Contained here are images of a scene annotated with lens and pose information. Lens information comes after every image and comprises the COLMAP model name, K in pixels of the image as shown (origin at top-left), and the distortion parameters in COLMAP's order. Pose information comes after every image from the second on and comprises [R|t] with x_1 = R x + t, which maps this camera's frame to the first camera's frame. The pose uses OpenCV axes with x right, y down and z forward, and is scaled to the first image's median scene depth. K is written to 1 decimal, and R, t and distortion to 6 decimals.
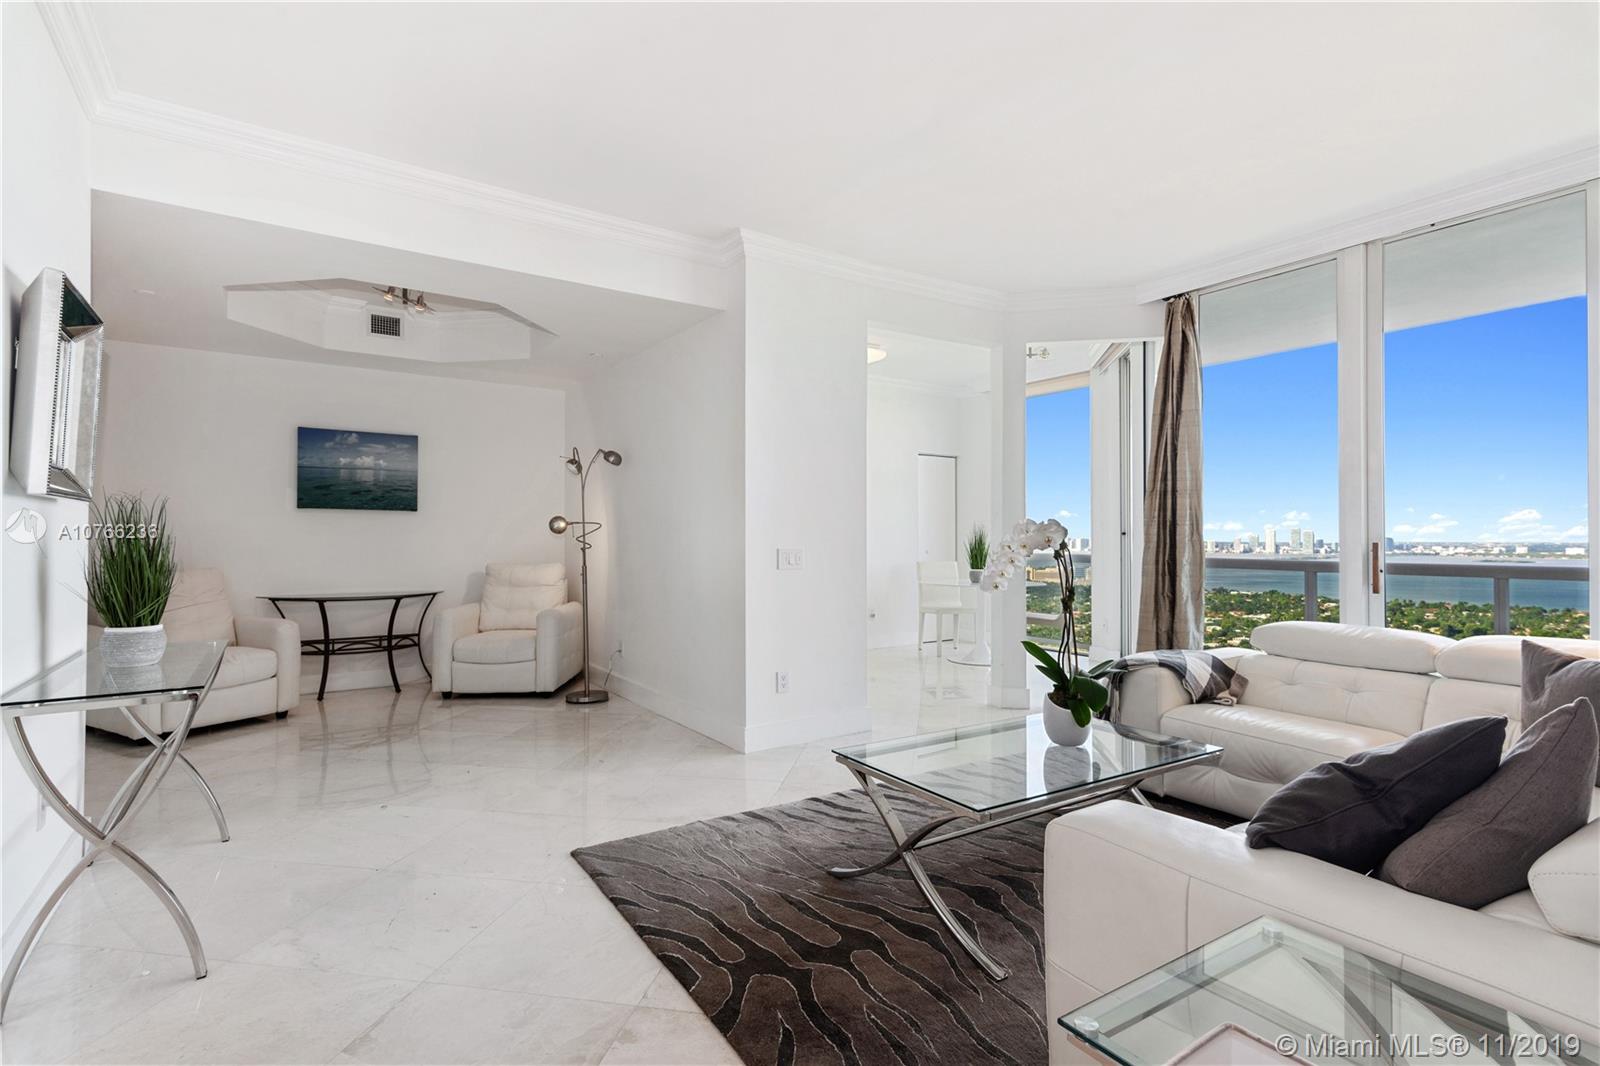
lens RADIAL K [[789.2, 0, 795.9], [0, 789.2, 534.9], [0, 0, 1]] dist [0.008074, -0.001714]
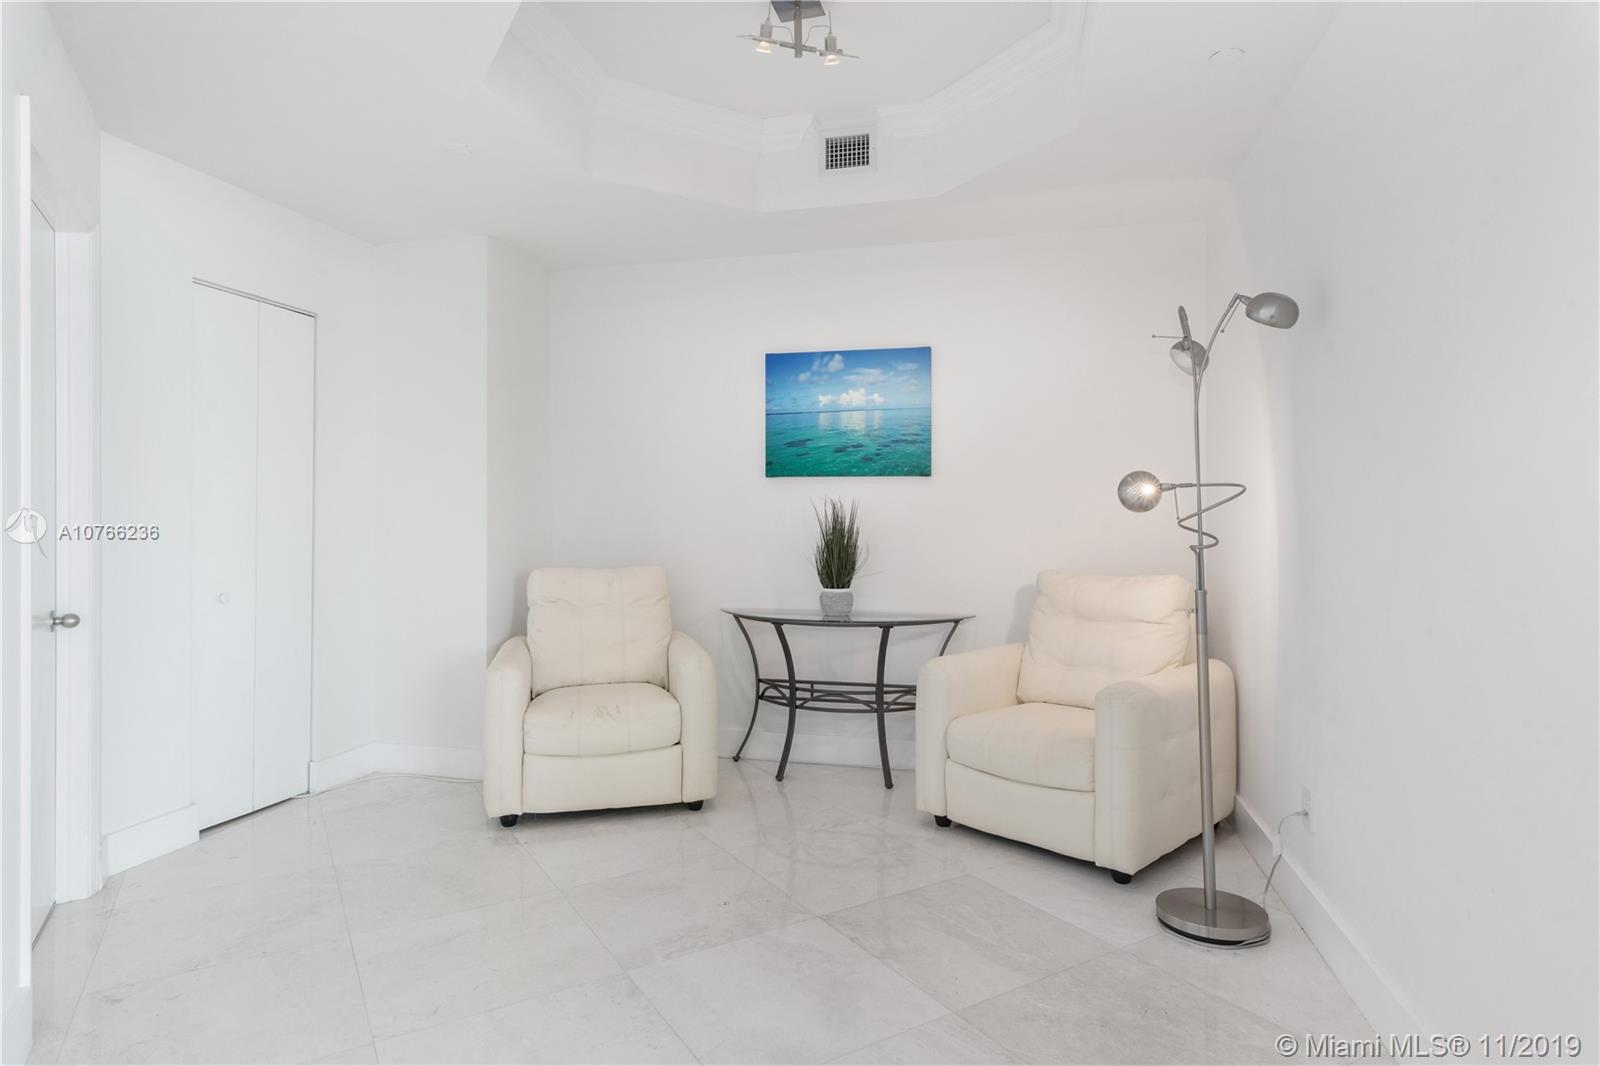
lens RADIAL K [[881.8, 0, 792.6], [0, 881.8, 522.0], [0, 0, 1]] dist [0.000837, 0.000176]
pose [[0.668409, -0.002162, -0.743790, -0.066672], [0.003938, 0.999992, 0.000633, 0.003027], [0.743783, -0.003352, 0.668413, 0.516004]]
